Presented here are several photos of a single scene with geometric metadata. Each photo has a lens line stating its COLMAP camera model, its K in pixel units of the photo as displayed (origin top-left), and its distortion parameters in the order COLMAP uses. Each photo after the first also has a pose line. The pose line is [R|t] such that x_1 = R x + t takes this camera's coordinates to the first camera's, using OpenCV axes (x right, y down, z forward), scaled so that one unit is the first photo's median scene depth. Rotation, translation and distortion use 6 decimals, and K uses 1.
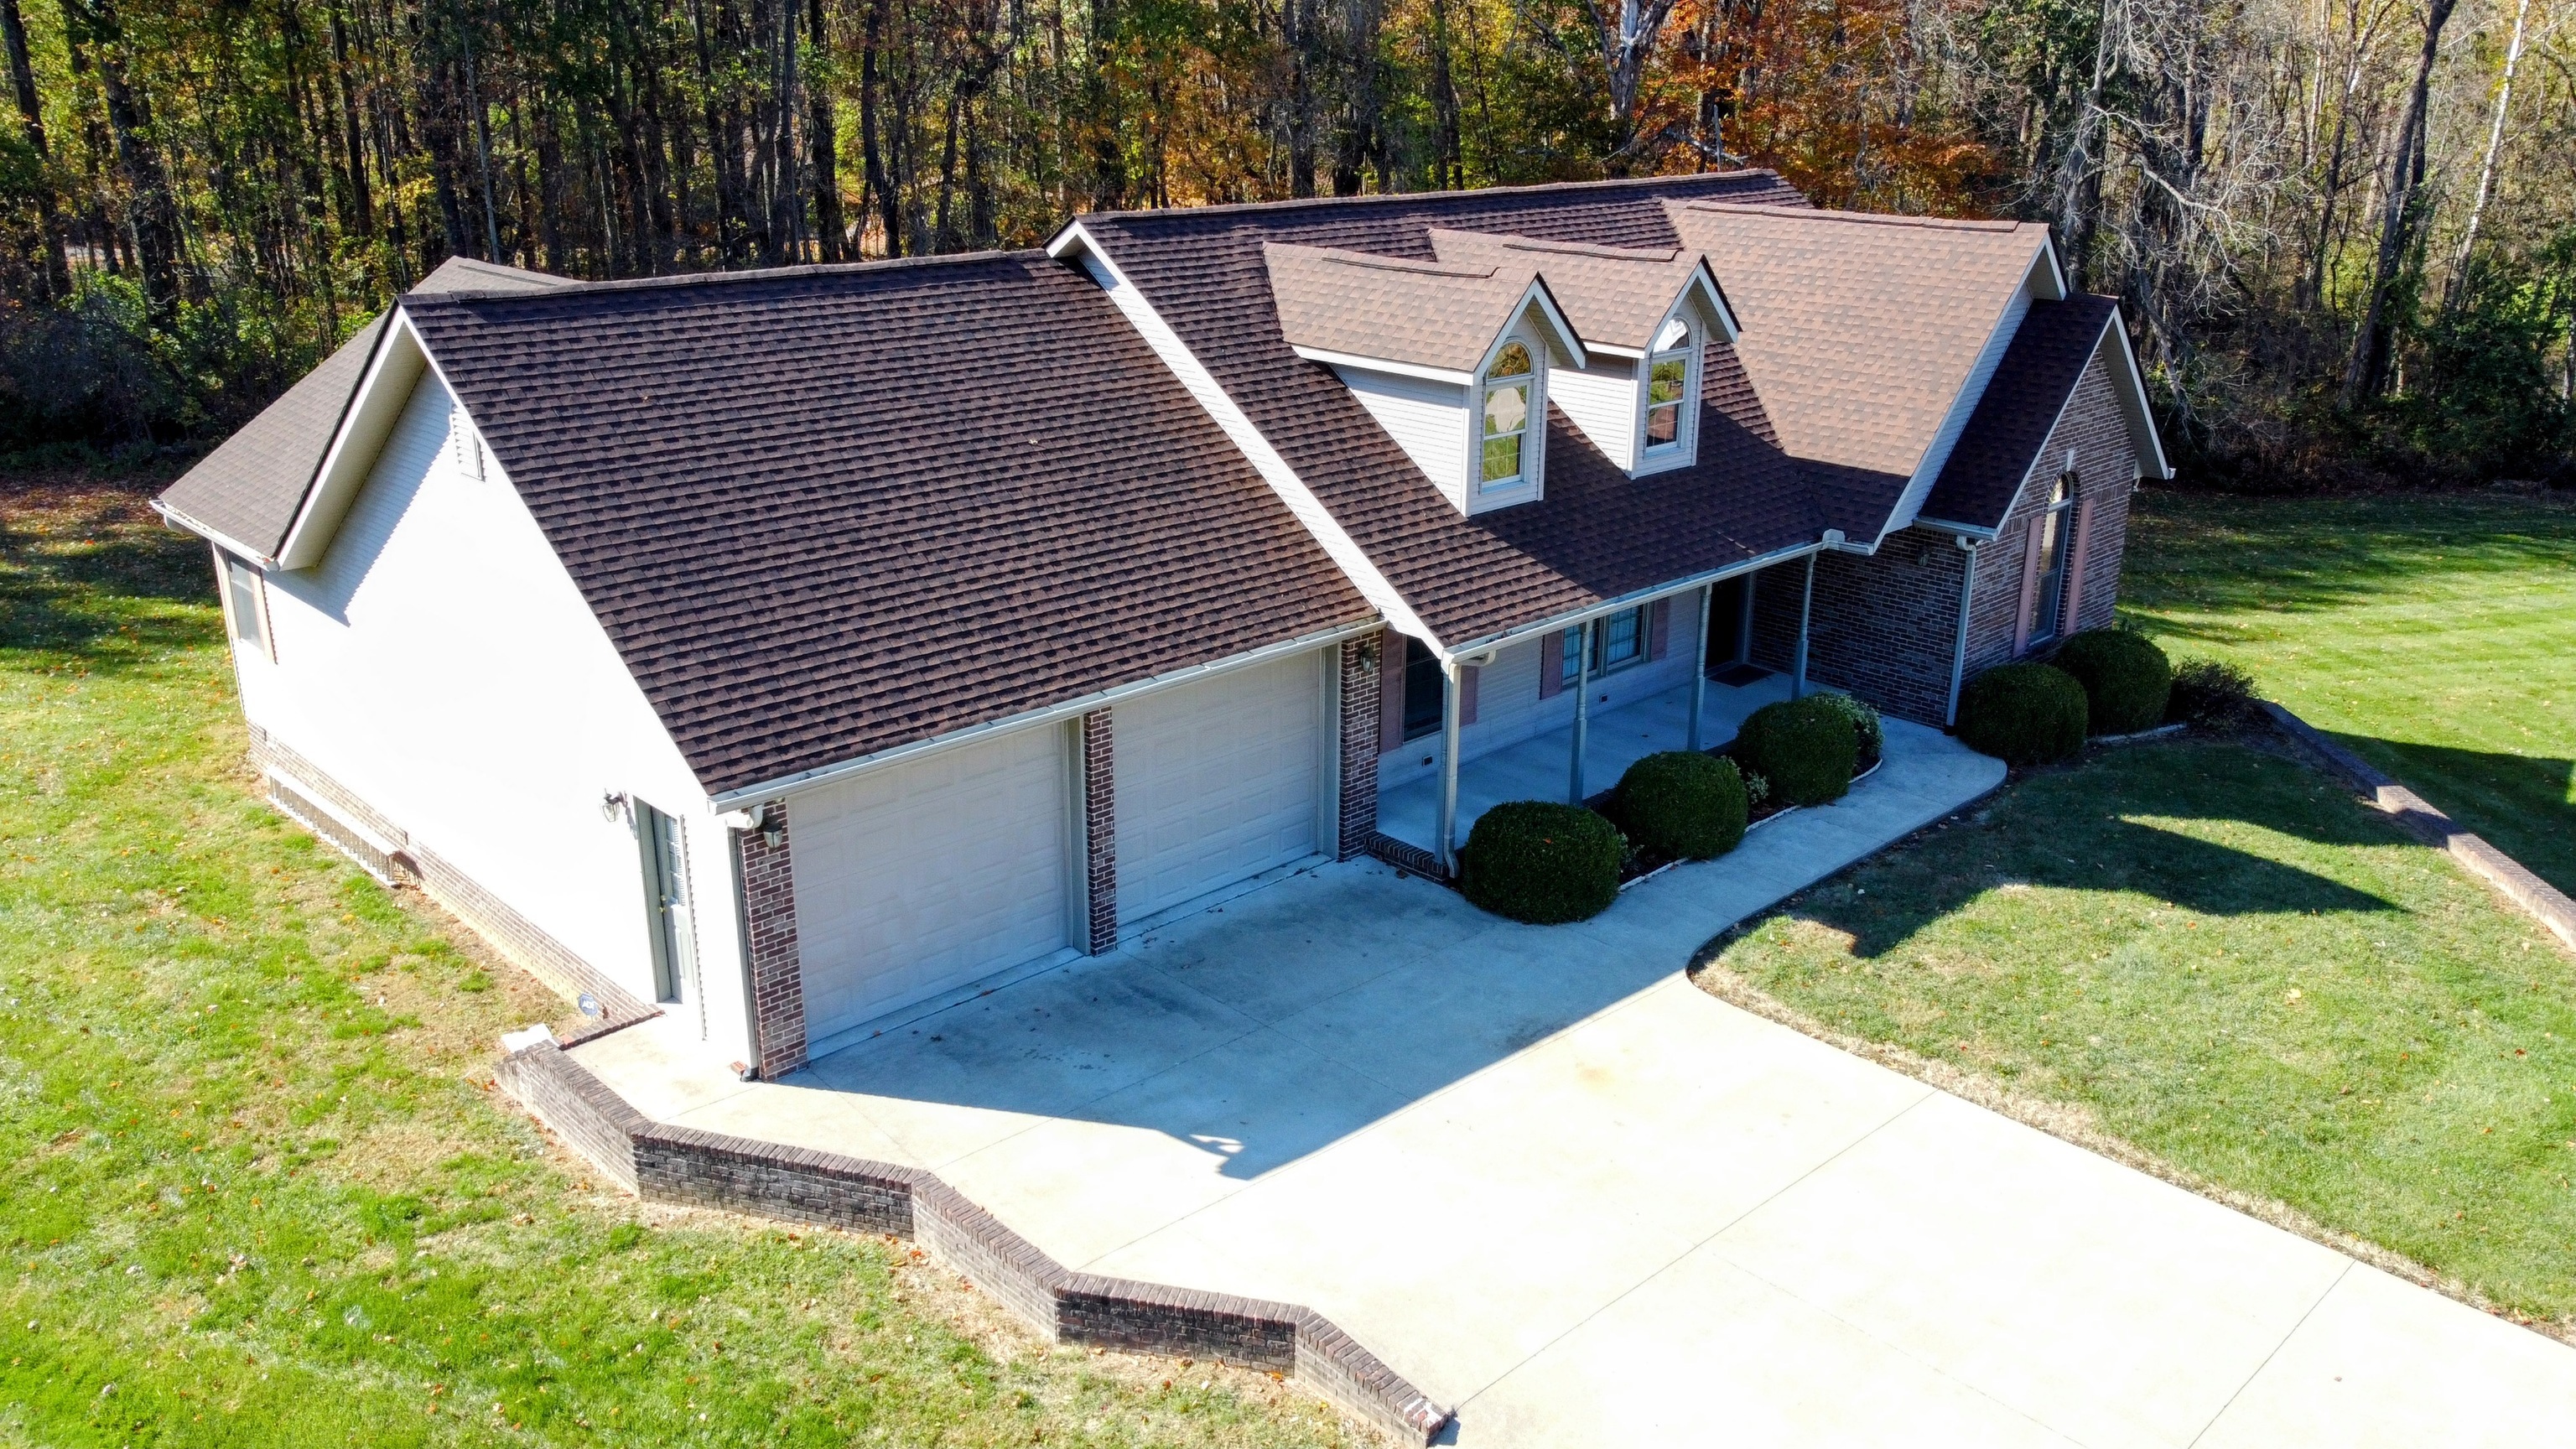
lens RADIAL K [[1901.9, 0, 1300.5], [0, 1901.9, 753.2], [0, 0, 1]] dist [0.003469, -0.063558]
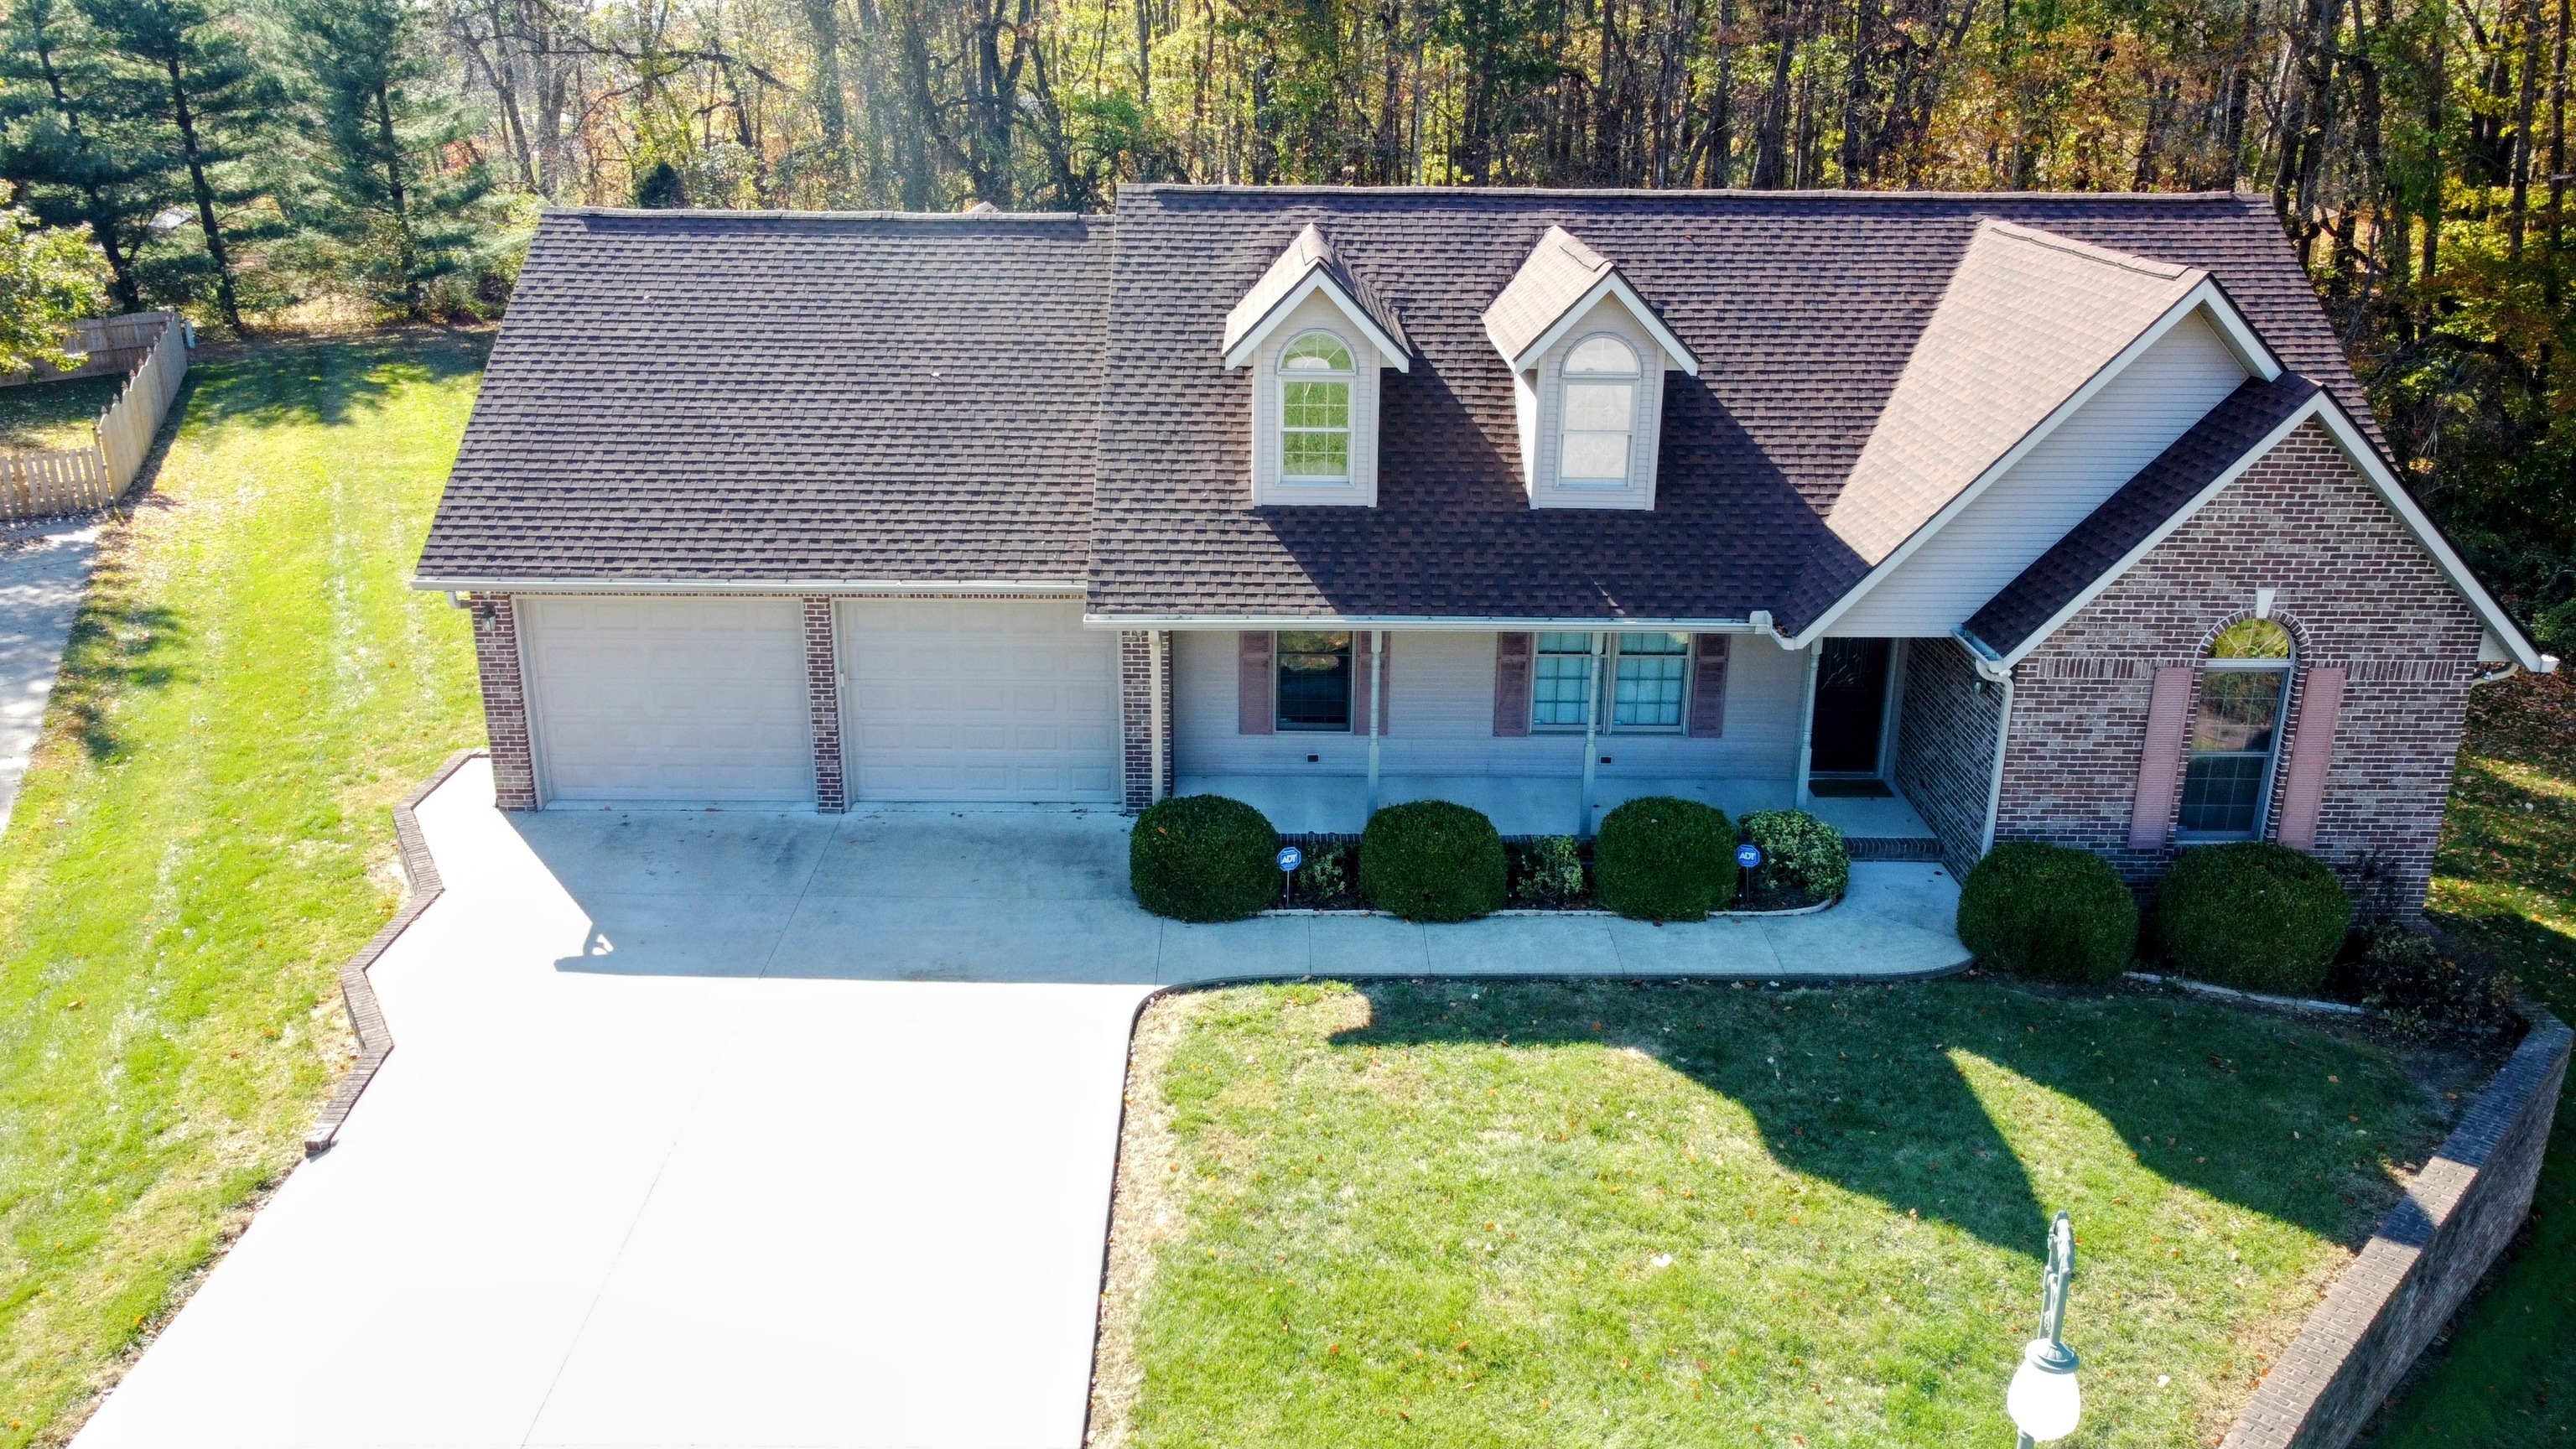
lens RADIAL K [[1959.8, 0, 1288.0], [0, 1959.8, 724.5], [0, 0, 1]] dist [0.000047, -0.005481]
pose [[0.722731, 0.233001, -0.650669, 0.801627], [-0.238605, 0.967691, 0.081494, -0.102799], [0.648635, 0.096354, 0.754976, 0.257342]]
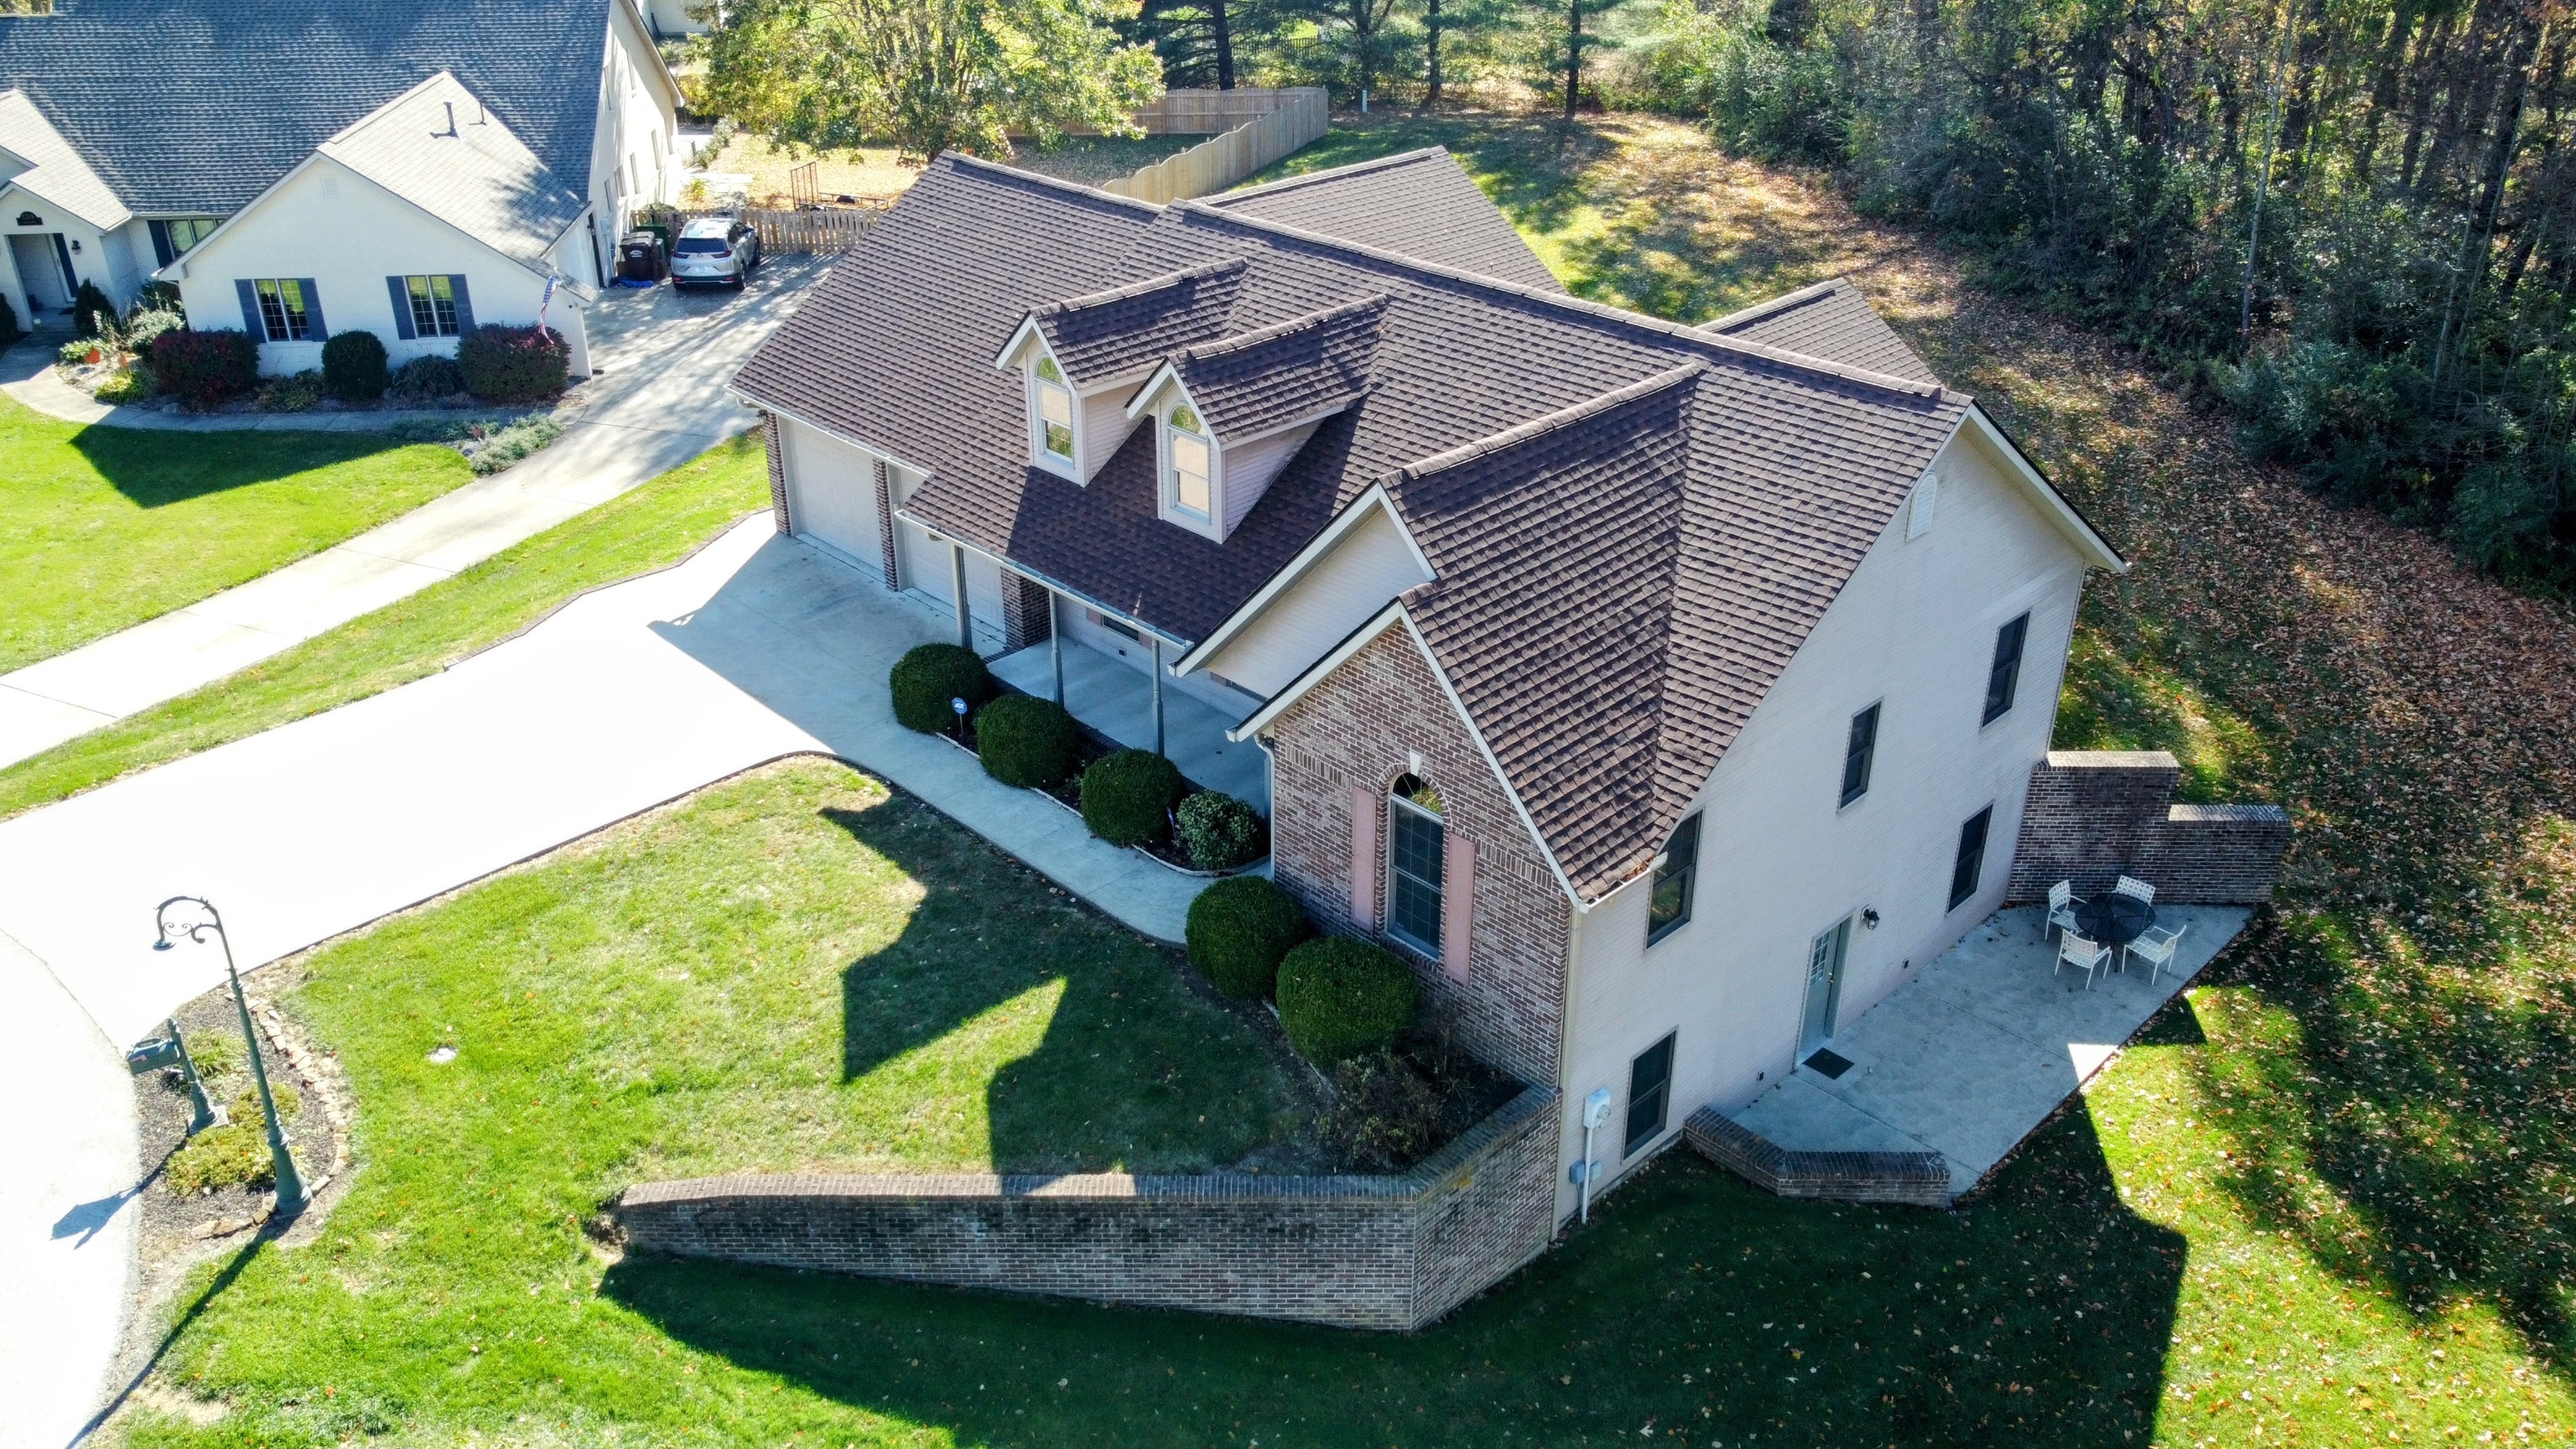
lens RADIAL K [[1939.3, 0, 1216.4], [0, 1939.3, 722.7], [0, 0, 1]] dist [0.087770, -0.000751]
pose [[-0.026426, 0.463887, -0.885500, 1.475779], [-0.326956, 0.833079, 0.446183, -0.666469], [0.944670, 0.301310, 0.129656, 1.017042]]
